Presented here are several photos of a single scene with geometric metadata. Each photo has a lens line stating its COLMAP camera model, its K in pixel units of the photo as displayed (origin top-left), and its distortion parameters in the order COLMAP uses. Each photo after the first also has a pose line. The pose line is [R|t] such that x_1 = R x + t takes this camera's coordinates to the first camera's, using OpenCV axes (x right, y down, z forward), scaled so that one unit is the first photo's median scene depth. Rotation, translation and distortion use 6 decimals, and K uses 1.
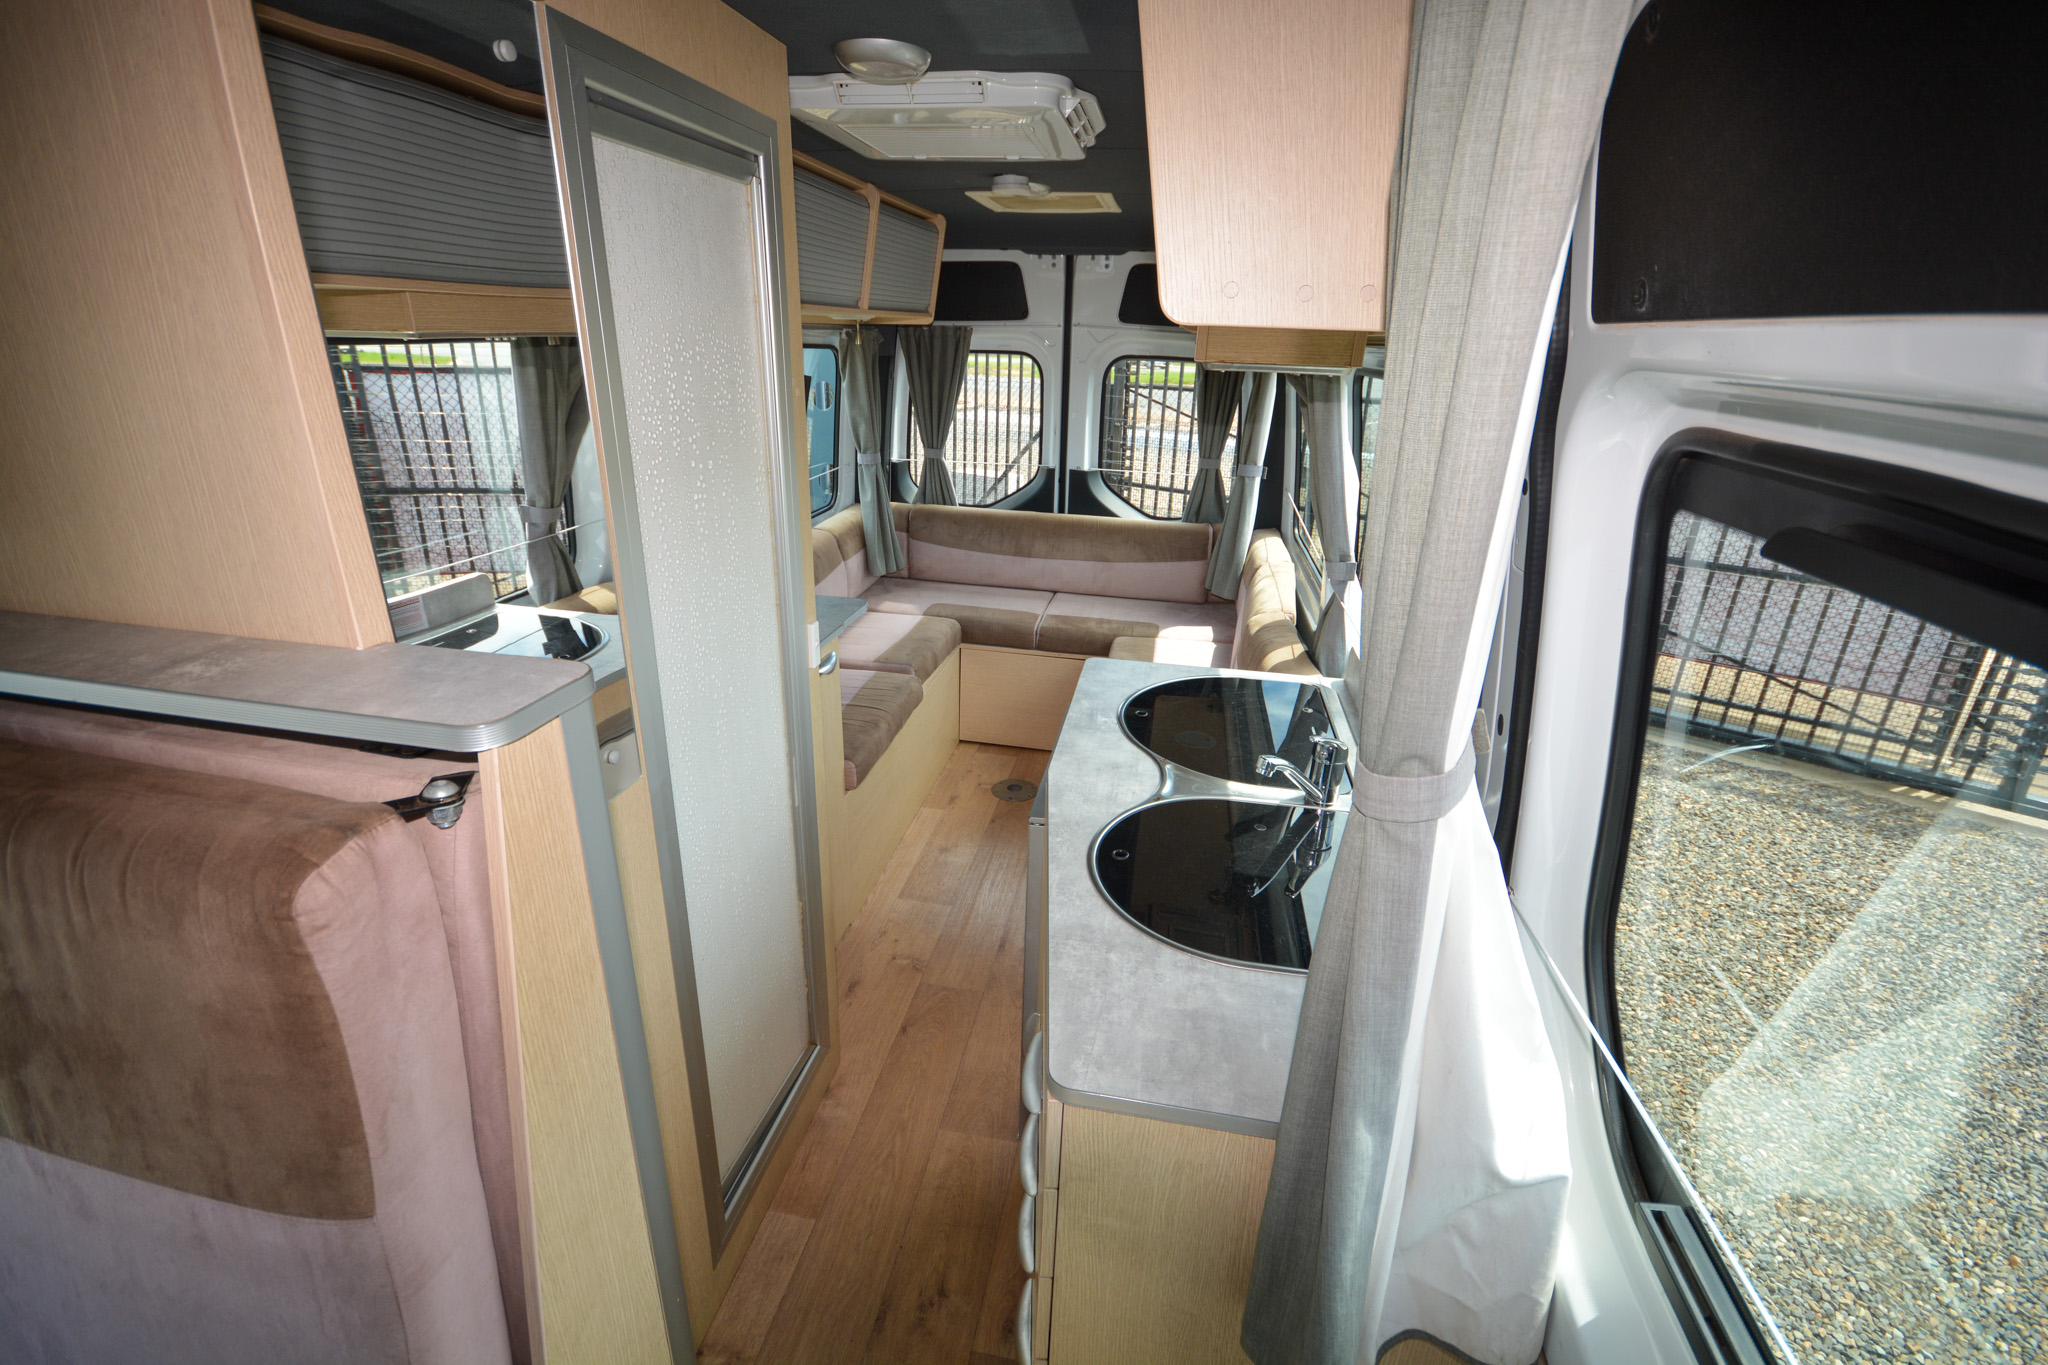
lens RADIAL K [[912.3, 0, 1020.7], [0, 912.3, 682.5], [0, 0, 1]] dist [0.002027, -0.006940]
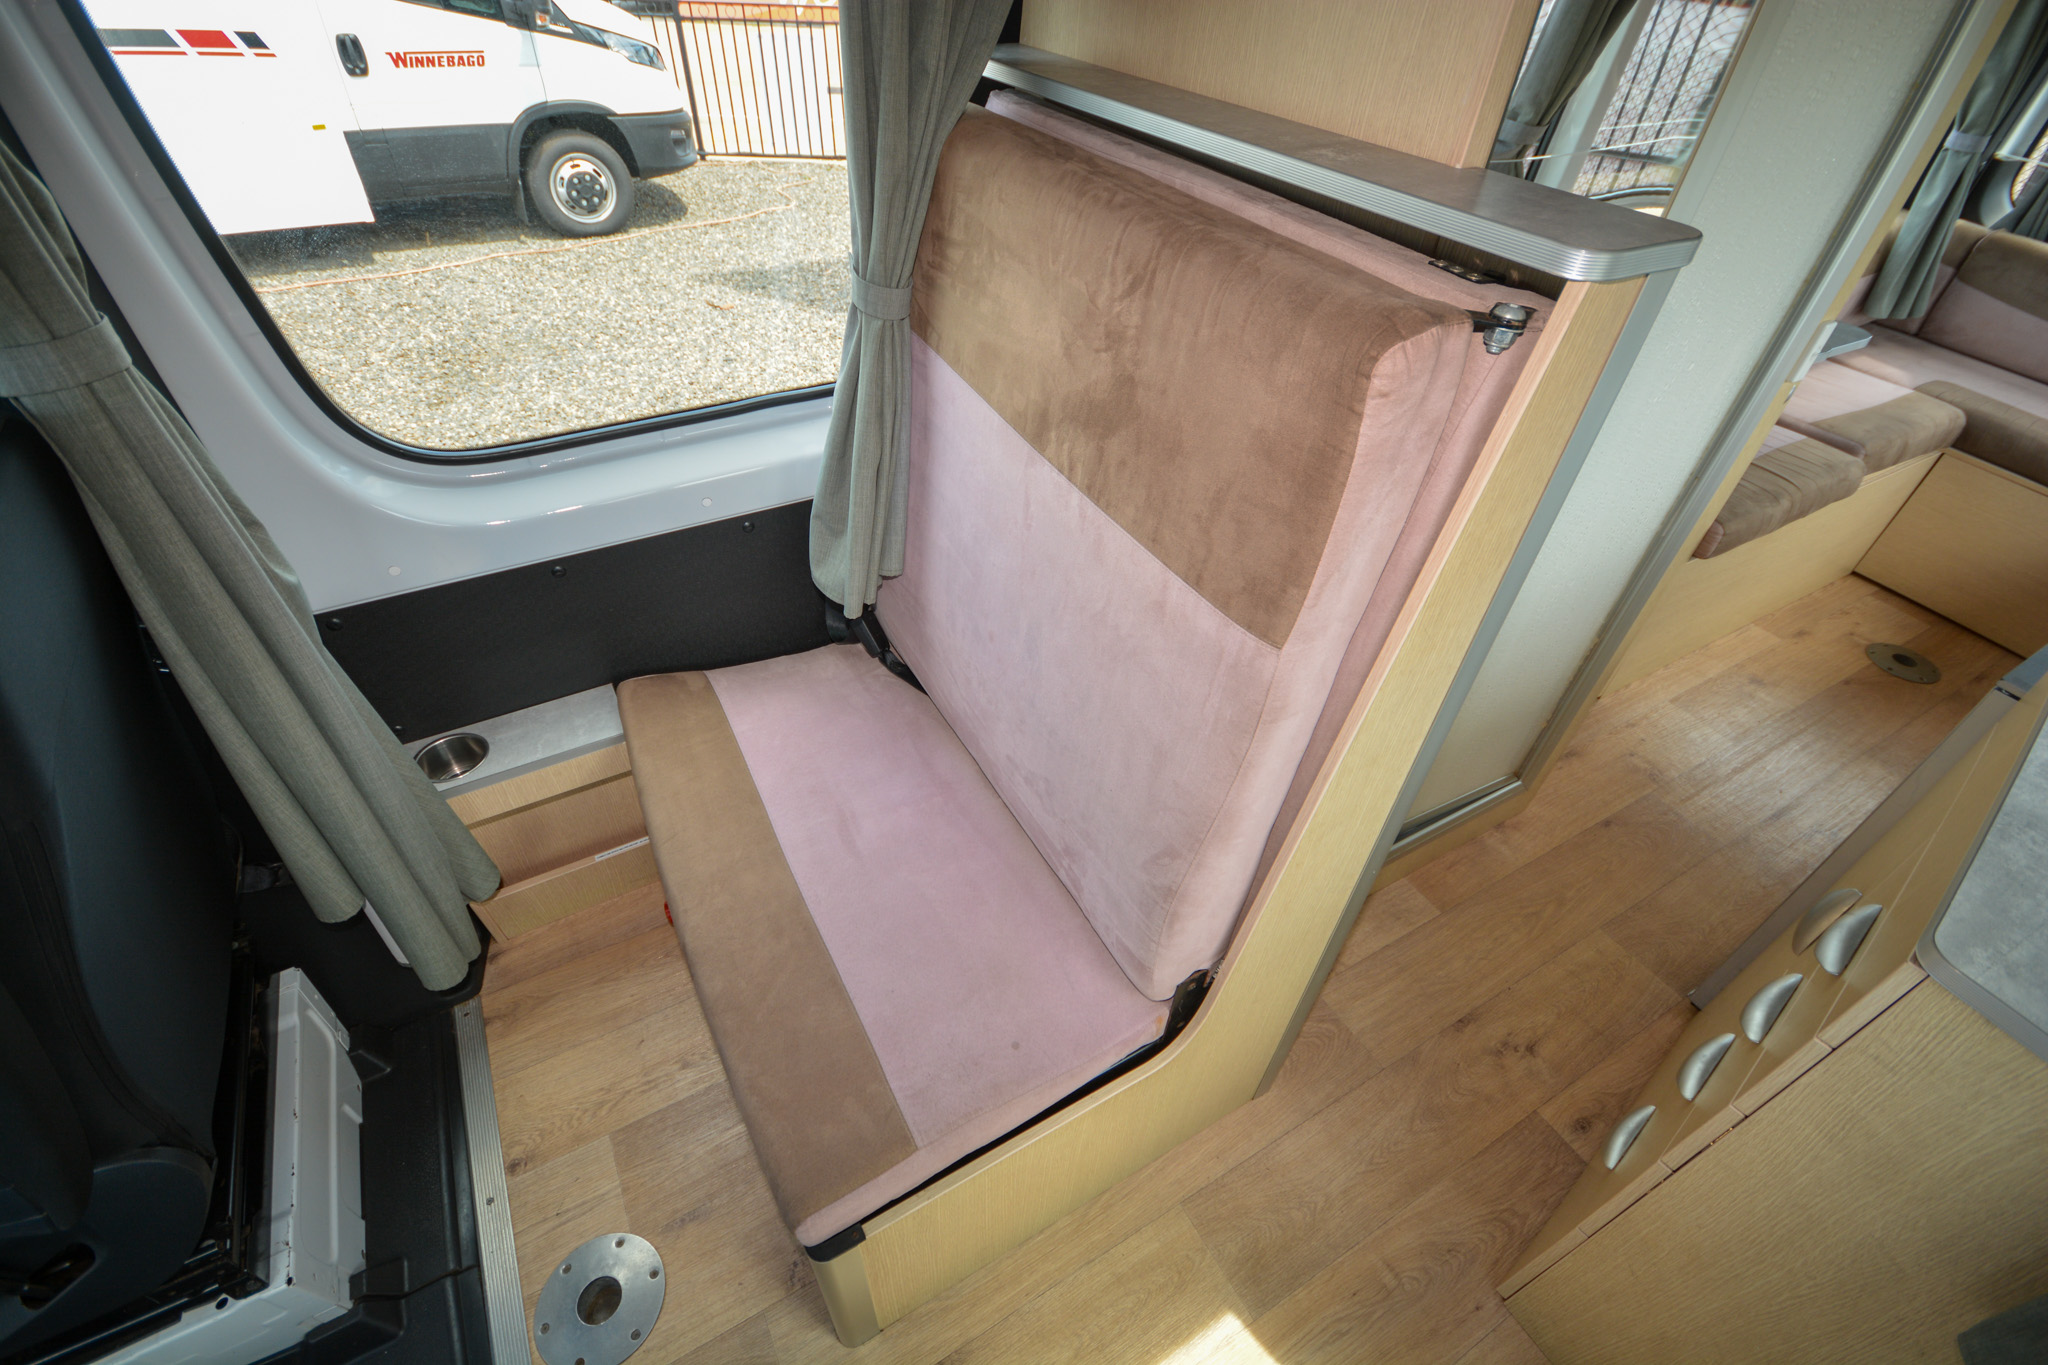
lens RADIAL K [[912.3, 0, 1014.6], [0, 912.3, 683.7], [0, 0, 1]] dist [0.002027, -0.006940]
pose [[0.646174, 0.502147, -0.574724, -0.038921], [-0.298480, 0.859350, 0.415244, 0.041006], [0.702402, -0.096776, 0.705170, -0.026331]]
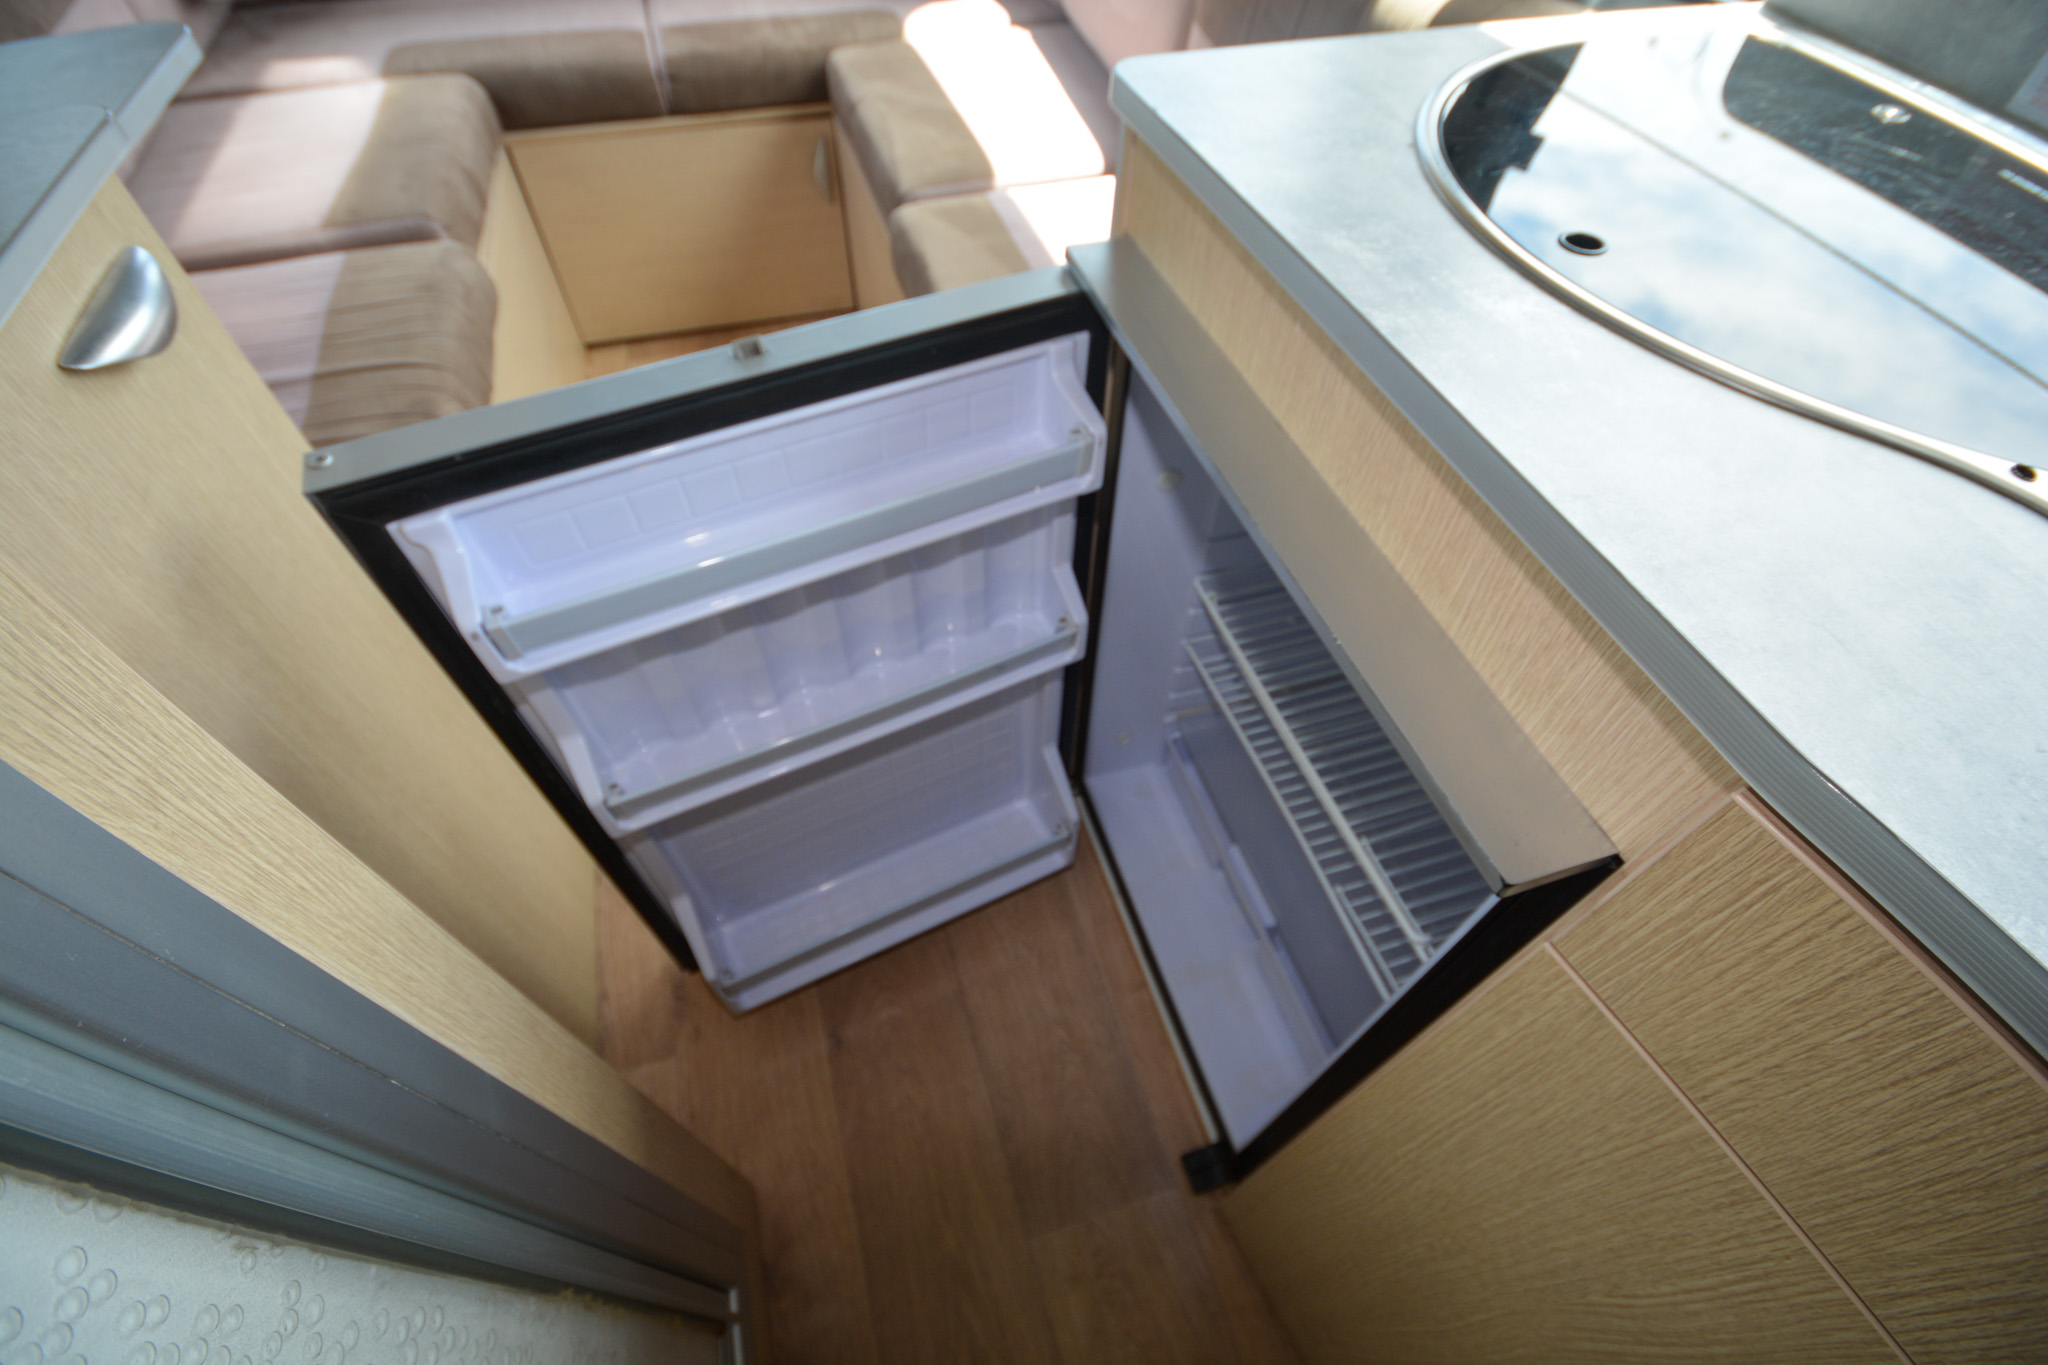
lens RADIAL K [[912.3, 0, 1014.5], [0, 912.3, 683.7], [0, 0, 1]] dist [0.002027, -0.006940]
pose [[0.889488, -0.369893, 0.268310, -0.064283], [0.178660, 0.821934, 0.540837, -0.017851], [-0.420585, -0.433132, 0.797186, 0.416943]]
